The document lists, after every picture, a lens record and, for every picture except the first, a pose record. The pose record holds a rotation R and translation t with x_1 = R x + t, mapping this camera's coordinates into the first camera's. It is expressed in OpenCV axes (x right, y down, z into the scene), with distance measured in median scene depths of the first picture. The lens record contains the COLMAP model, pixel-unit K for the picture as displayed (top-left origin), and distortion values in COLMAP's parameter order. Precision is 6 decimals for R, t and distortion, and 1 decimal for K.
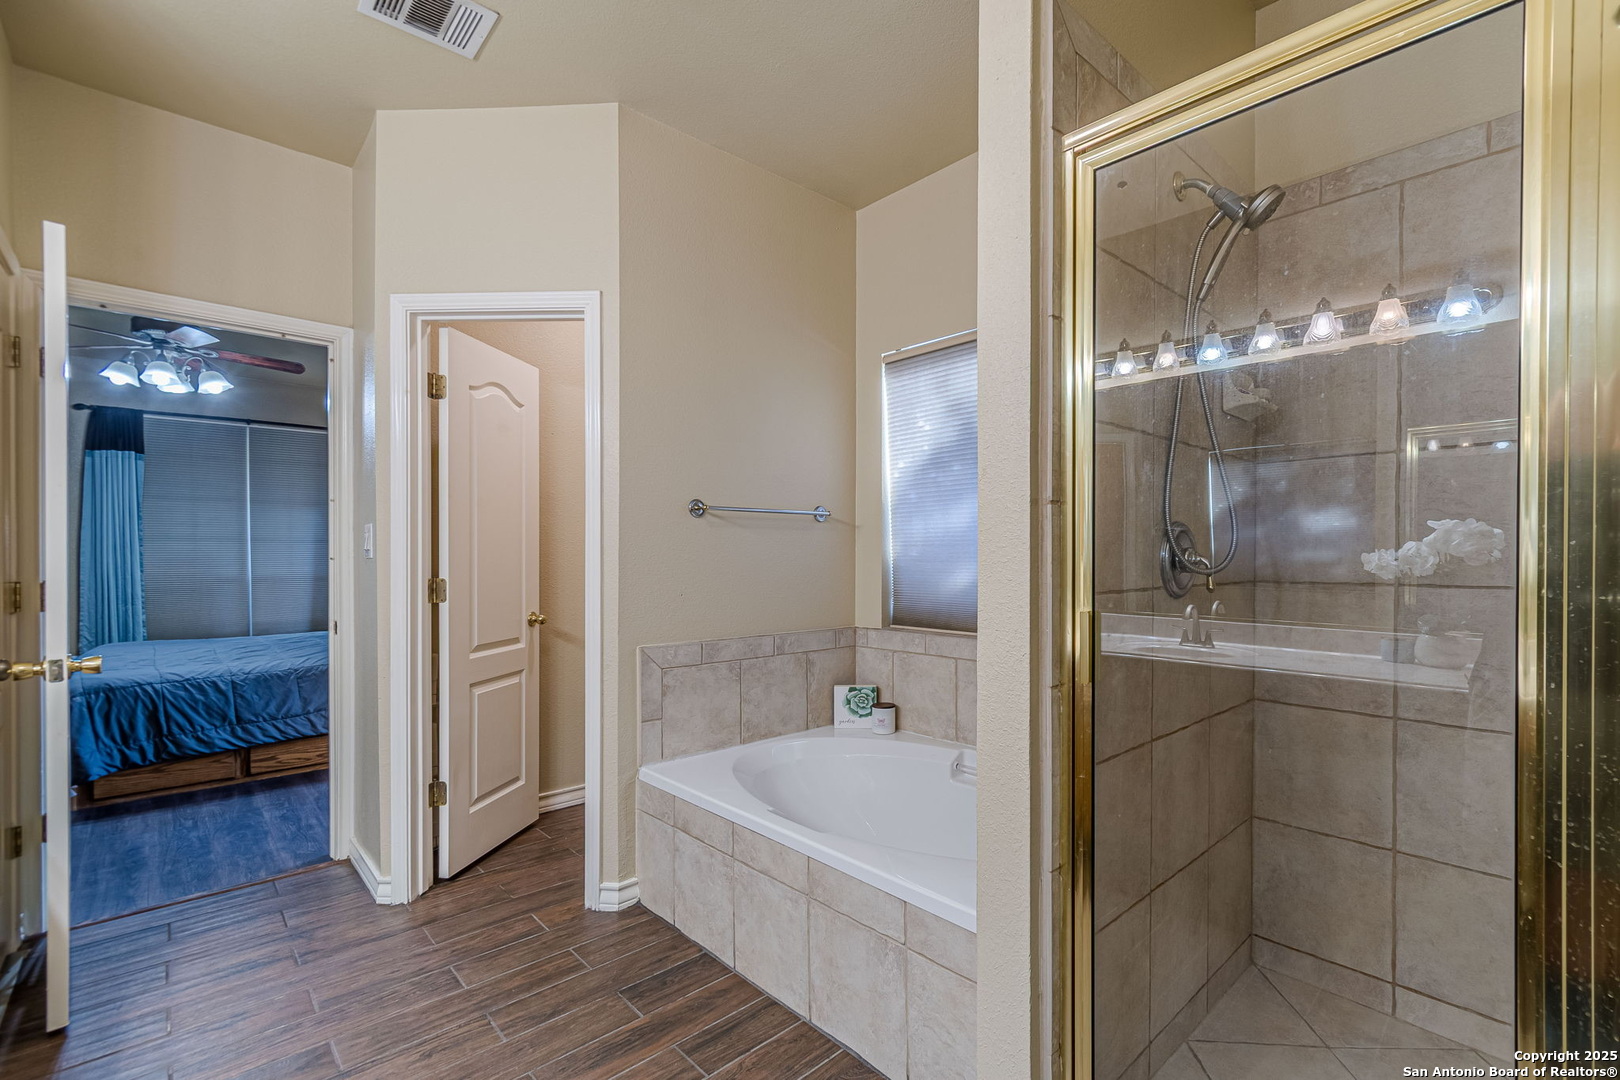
lens RADIAL K [[733.3, 0, 814.3], [0, 733.3, 550.8], [0, 0, 1]] dist [-0.005466, -0.001498]
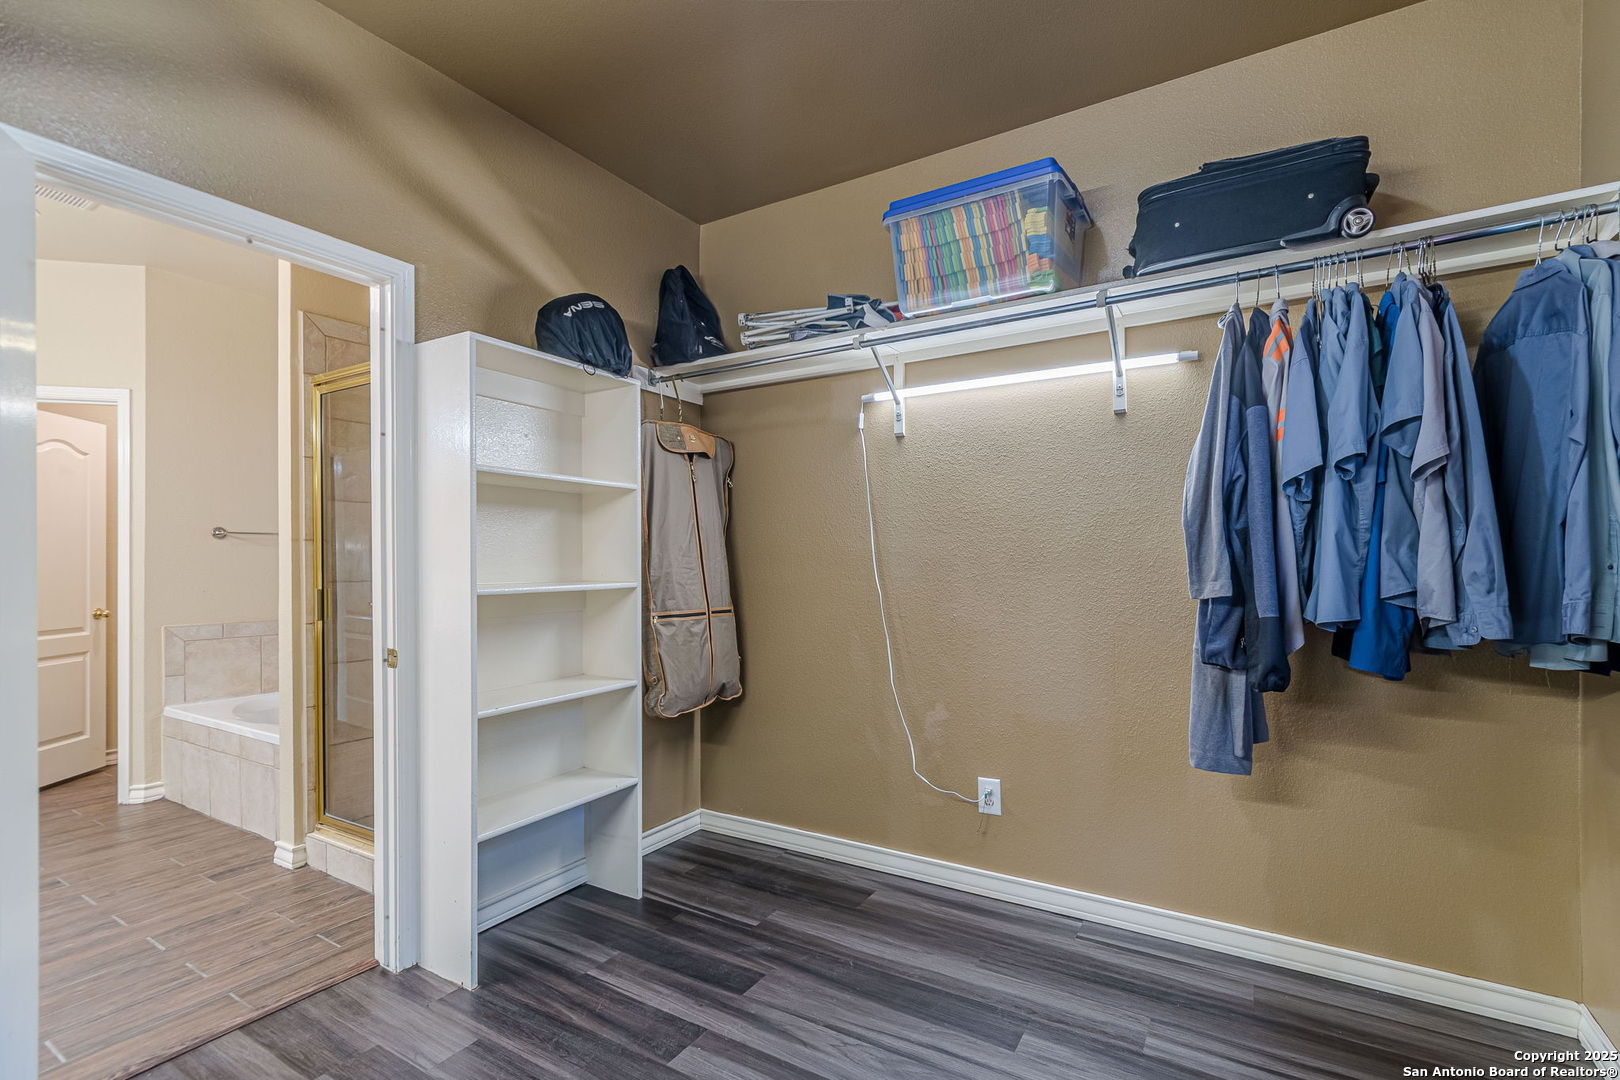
lens RADIAL K [[733.3, 0, 819.0], [0, 733.3, 549.4], [0, 0, 1]] dist [-0.005466, -0.001498]
pose [[0.956049, -0.003059, 0.293192, 0.598342], [0.006182, 0.999934, -0.009726, -0.003857], [-0.293143, 0.011111, 0.956004, -0.810766]]
